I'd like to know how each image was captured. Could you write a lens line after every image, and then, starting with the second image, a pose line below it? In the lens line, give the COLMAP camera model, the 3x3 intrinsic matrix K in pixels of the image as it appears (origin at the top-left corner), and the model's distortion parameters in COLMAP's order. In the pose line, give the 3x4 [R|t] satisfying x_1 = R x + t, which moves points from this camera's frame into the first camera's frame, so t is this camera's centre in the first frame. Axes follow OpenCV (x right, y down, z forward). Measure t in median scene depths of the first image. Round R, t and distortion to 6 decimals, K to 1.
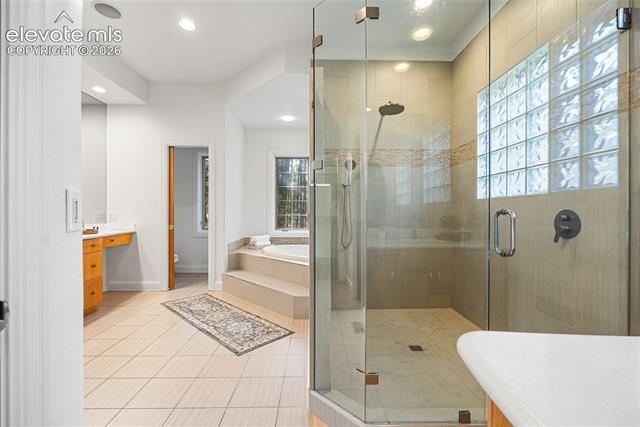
lens RADIAL K [[284.5, 0, 324.8], [0, 284.5, 213.0], [0, 0, 1]] dist [-0.000546, -0.000796]
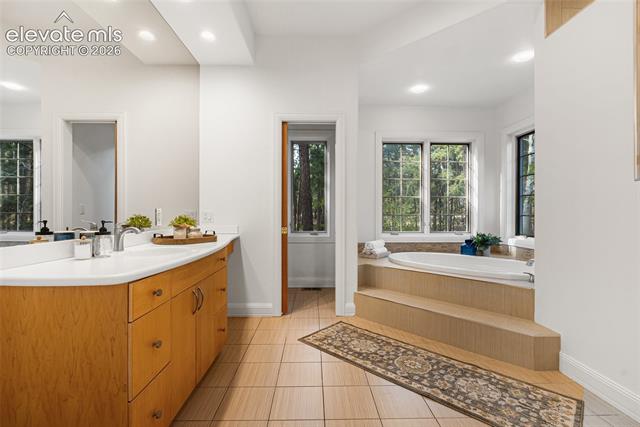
lens RADIAL K [[284.5, 0, 315.4], [0, 284.5, 213.8], [0, 0, 1]] dist [-0.000546, -0.000796]
pose [[0.999984, 0.000553, 0.005703, -0.552235], [-0.000550, 1.000000, -0.000440, 0.008058], [-0.005704, 0.000437, 0.999984, 0.303733]]
